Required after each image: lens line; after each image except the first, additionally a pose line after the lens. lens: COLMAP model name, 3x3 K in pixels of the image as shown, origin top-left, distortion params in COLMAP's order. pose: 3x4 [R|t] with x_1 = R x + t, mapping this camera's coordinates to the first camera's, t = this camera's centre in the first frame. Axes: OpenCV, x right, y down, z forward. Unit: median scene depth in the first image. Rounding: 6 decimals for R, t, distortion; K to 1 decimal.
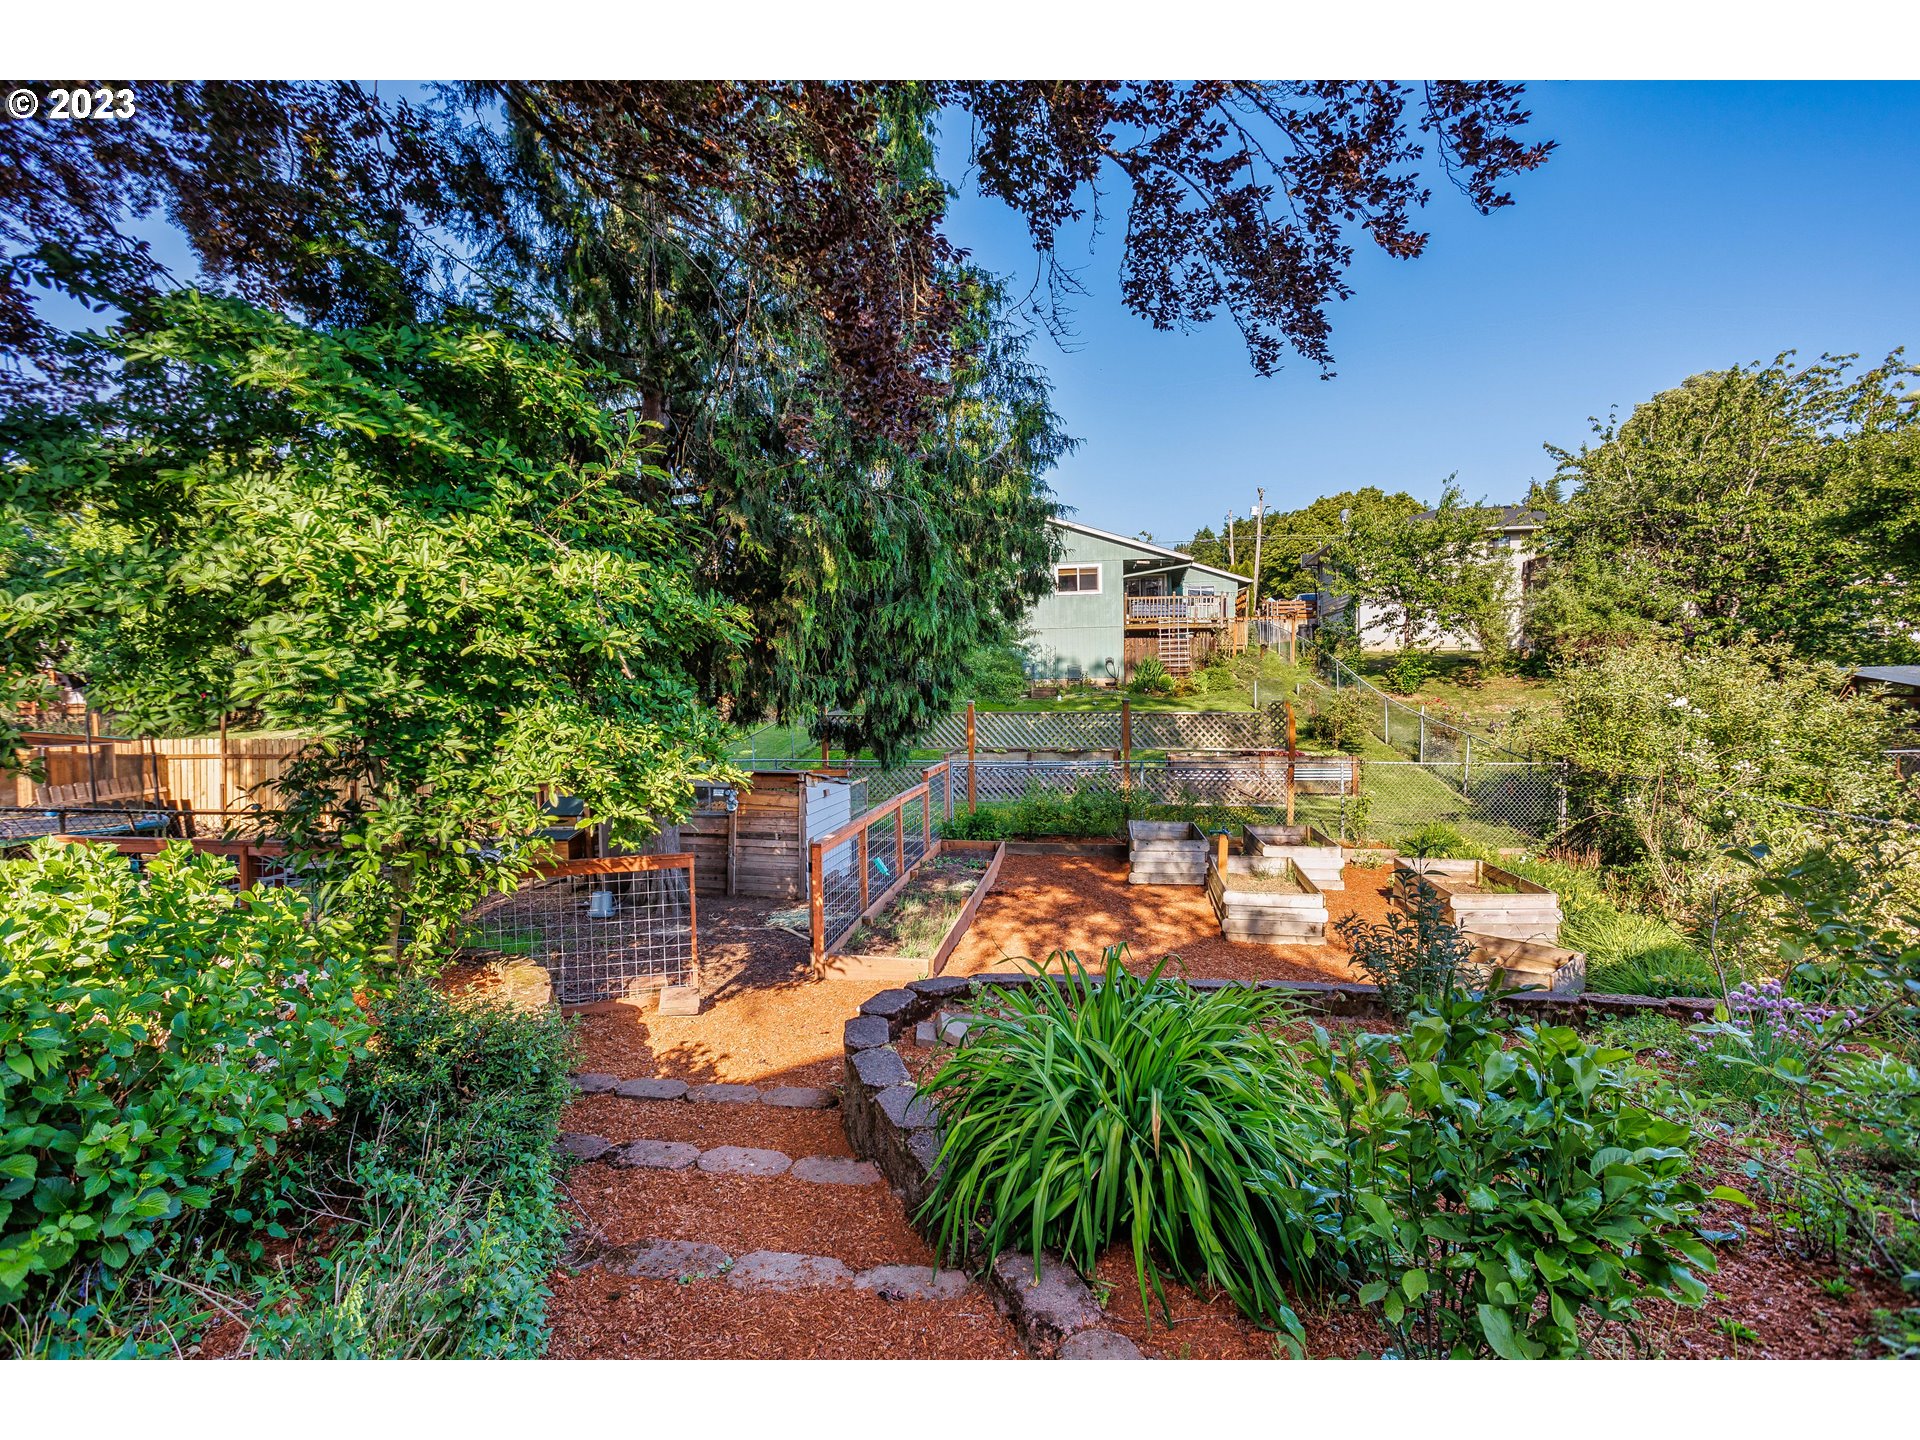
lens RADIAL K [[909.1, 0, 960.3], [0, 909.1, 727.8], [0, 0, 1]] dist [-0.014984, 0.003917]
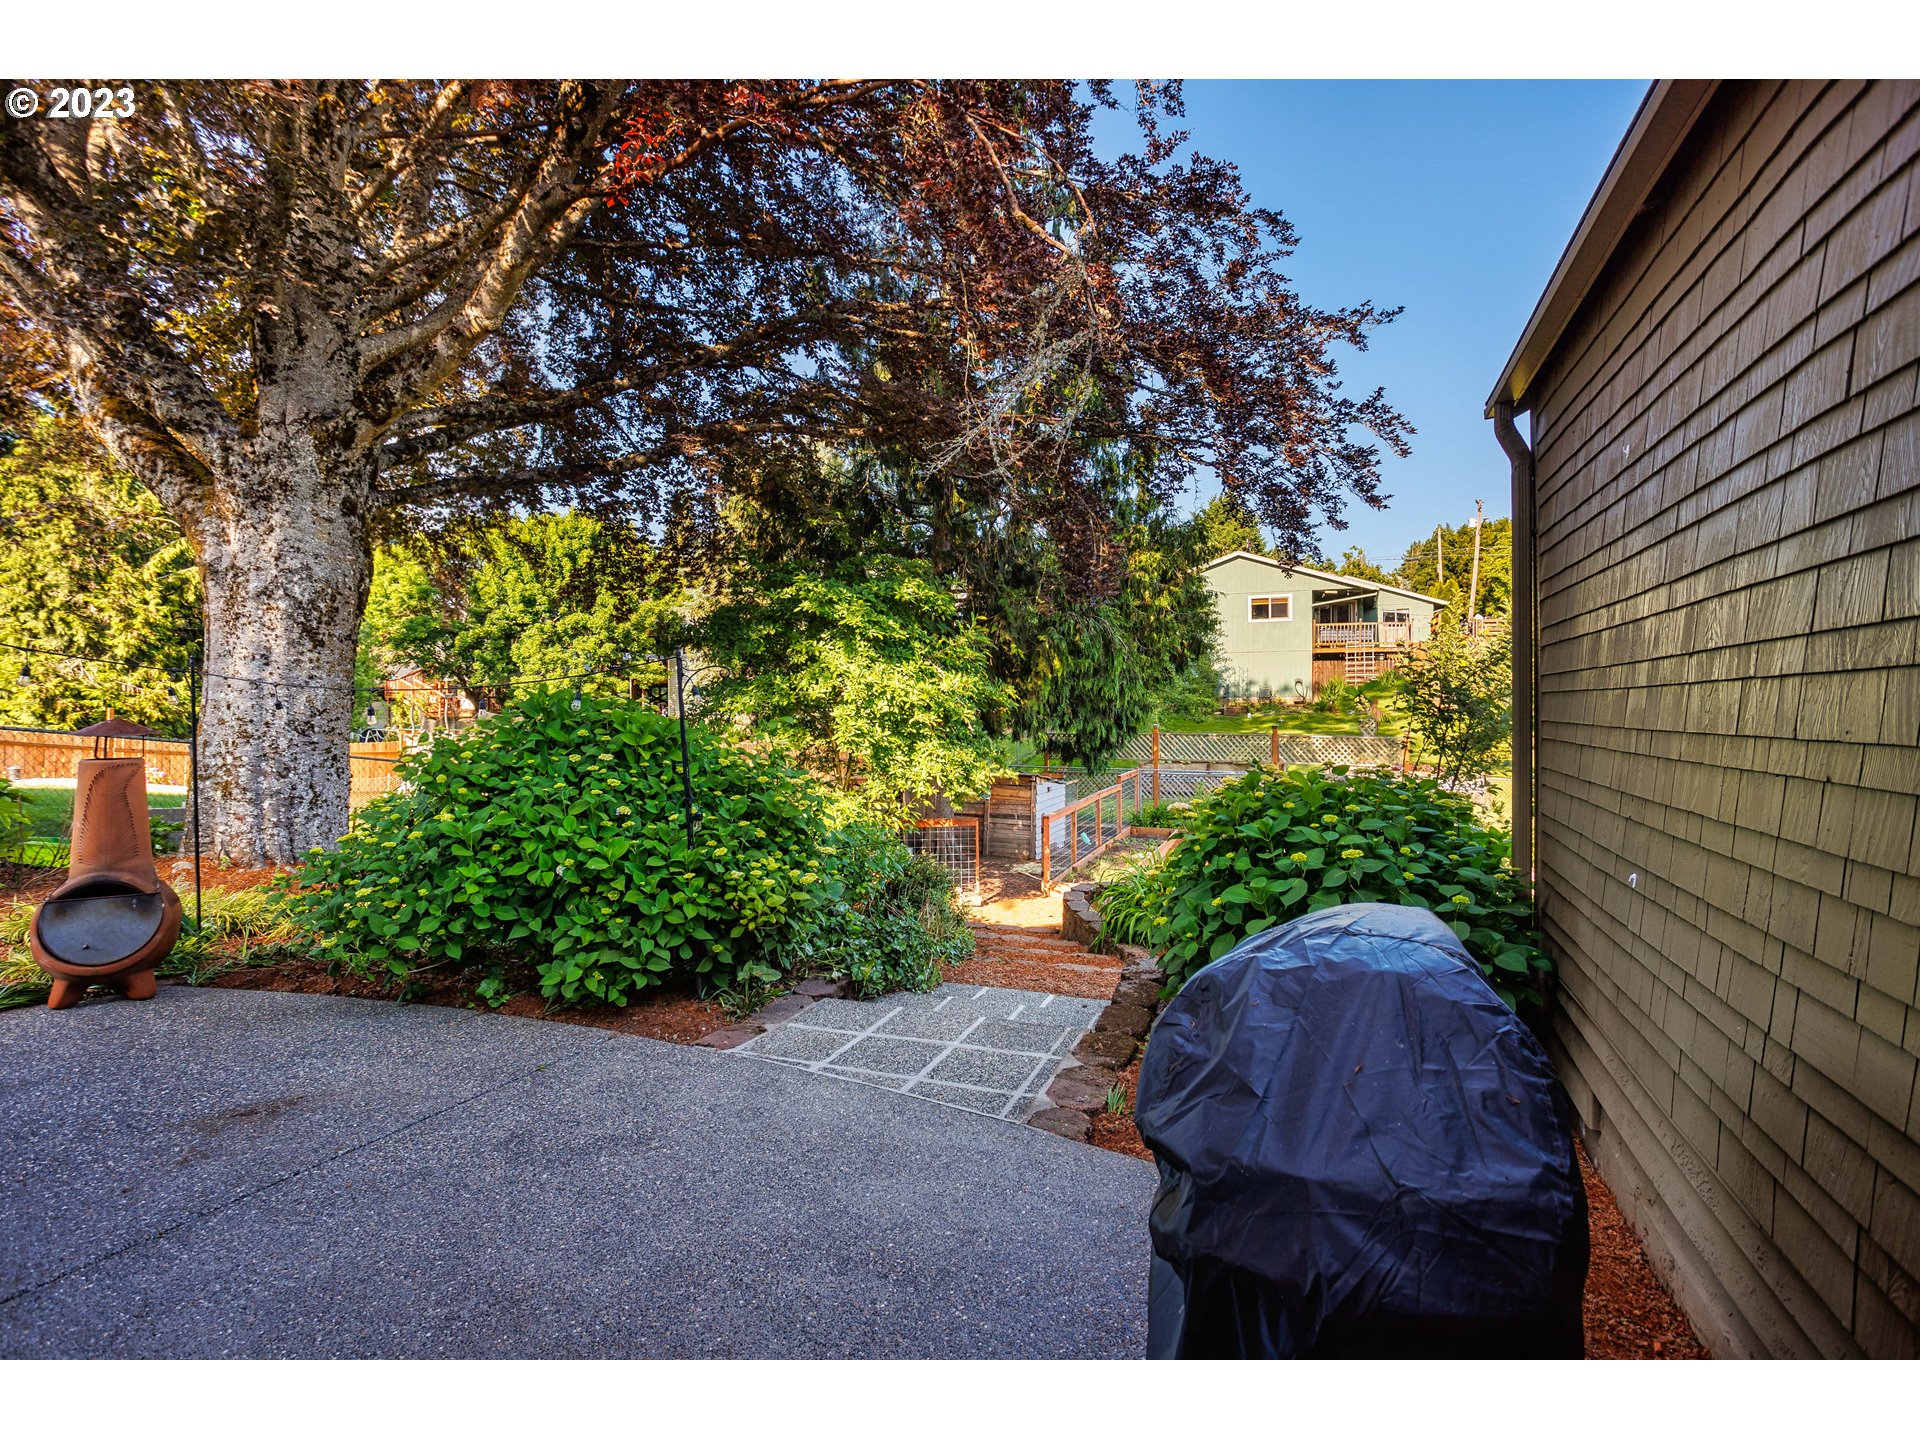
lens RADIAL K [[909.1, 0, 964.8], [0, 909.1, 720.1], [0, 0, 1]] dist [-0.014984, 0.003917]
pose [[0.973836, 0.010109, -0.227026, 0.057141], [-0.013440, 0.999823, -0.013131, -0.020784], [0.226853, 0.015839, 0.973800, -0.506790]]
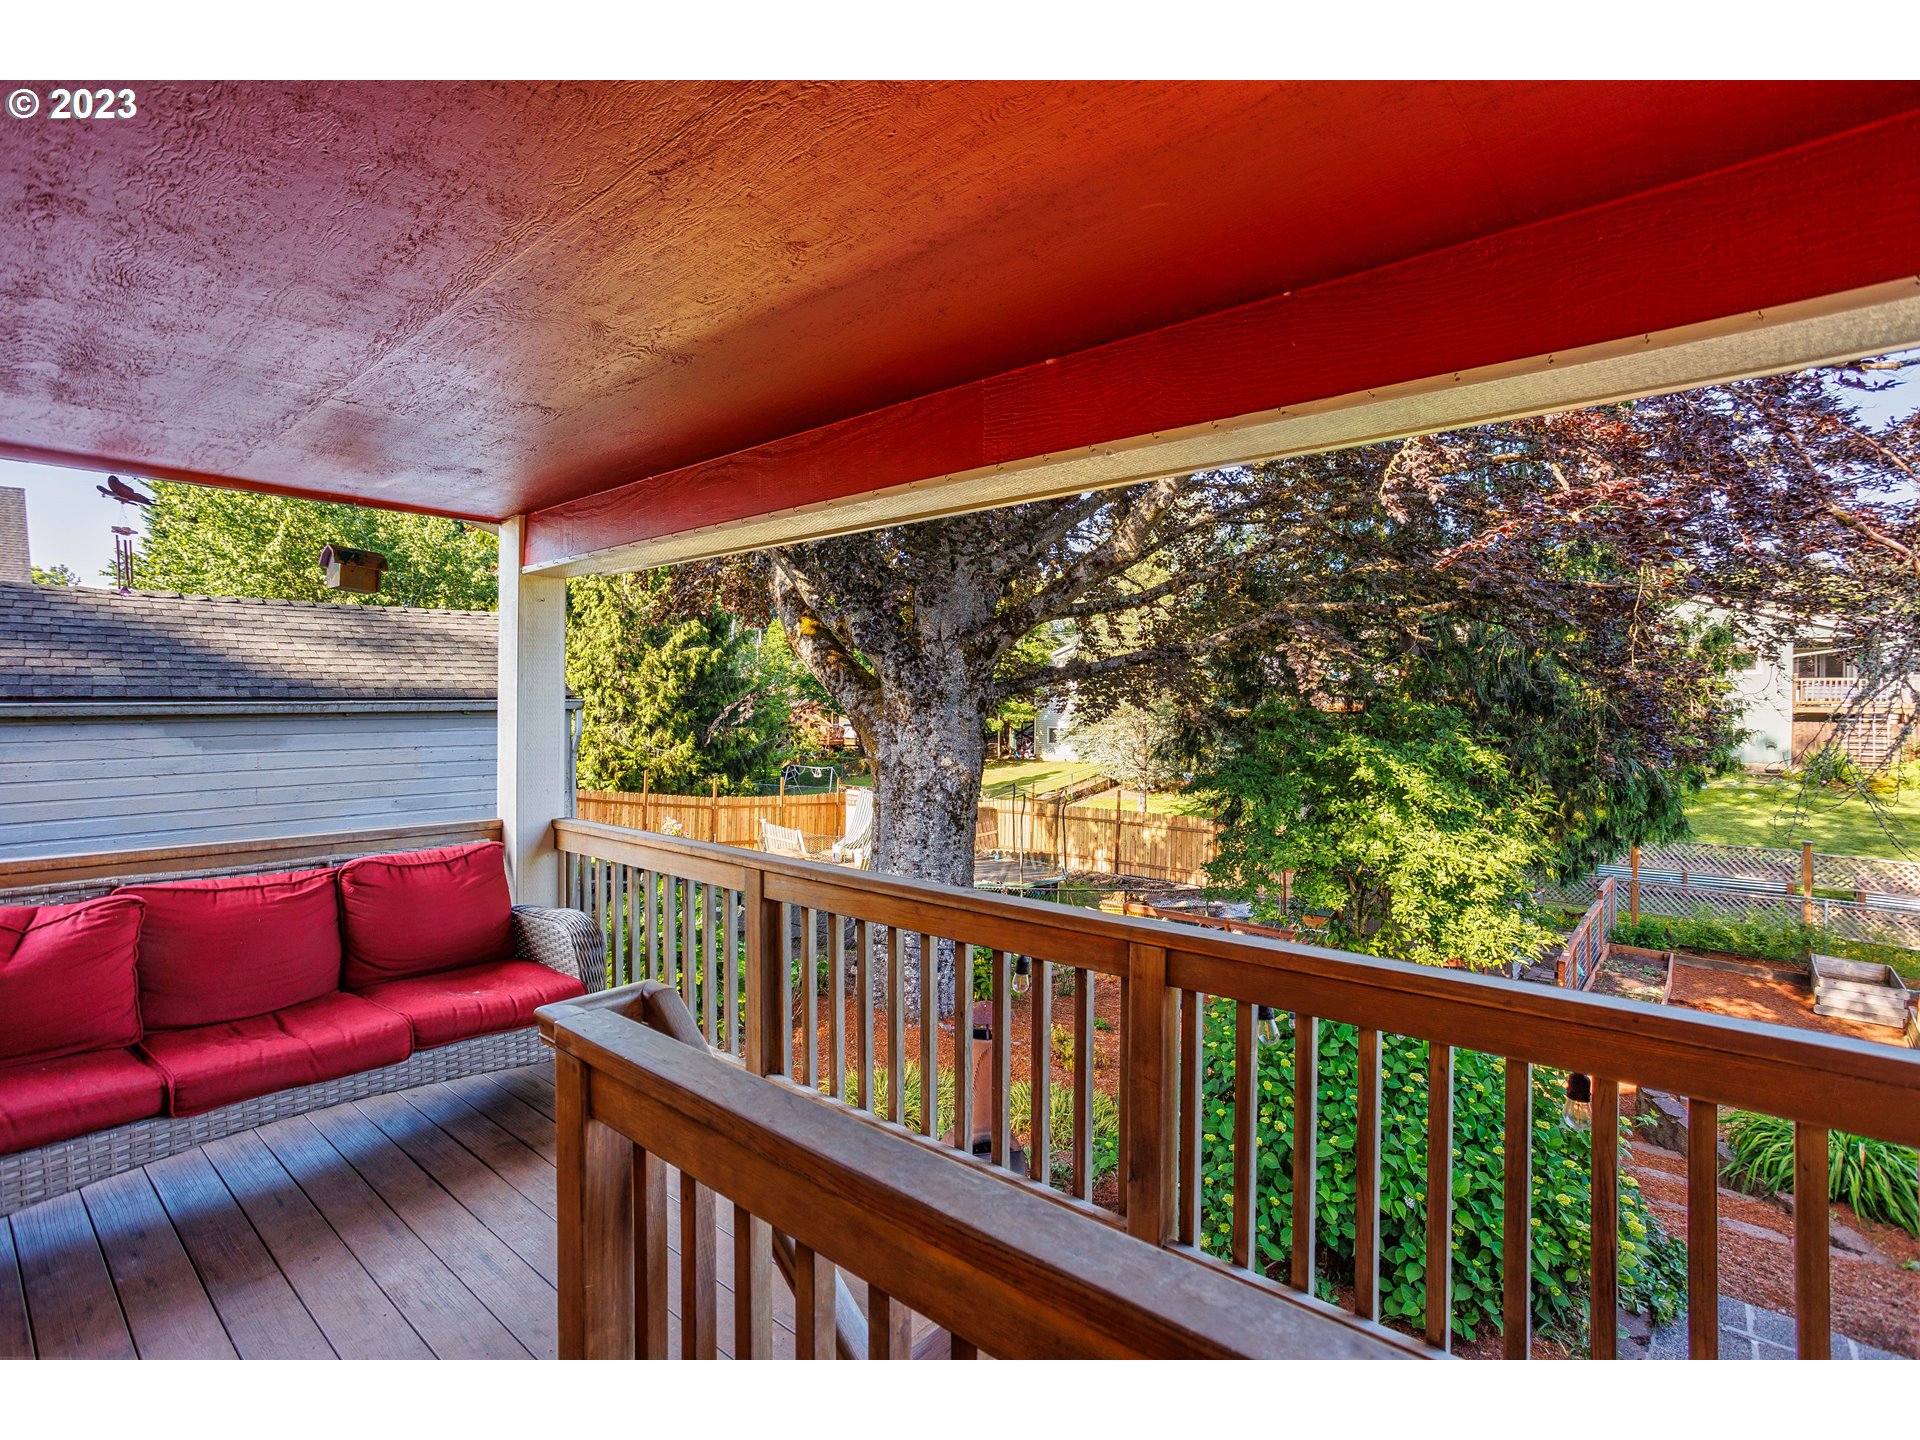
lens RADIAL K [[909.1, 0, 964.4], [0, 909.1, 714.5], [0, 0, 1]] dist [-0.014984, 0.003917]
pose [[0.850528, 0.024128, -0.525376, -0.159188], [-0.036935, 0.999221, -0.013904, -0.169767], [0.524632, 0.031230, 0.850756, -0.629429]]
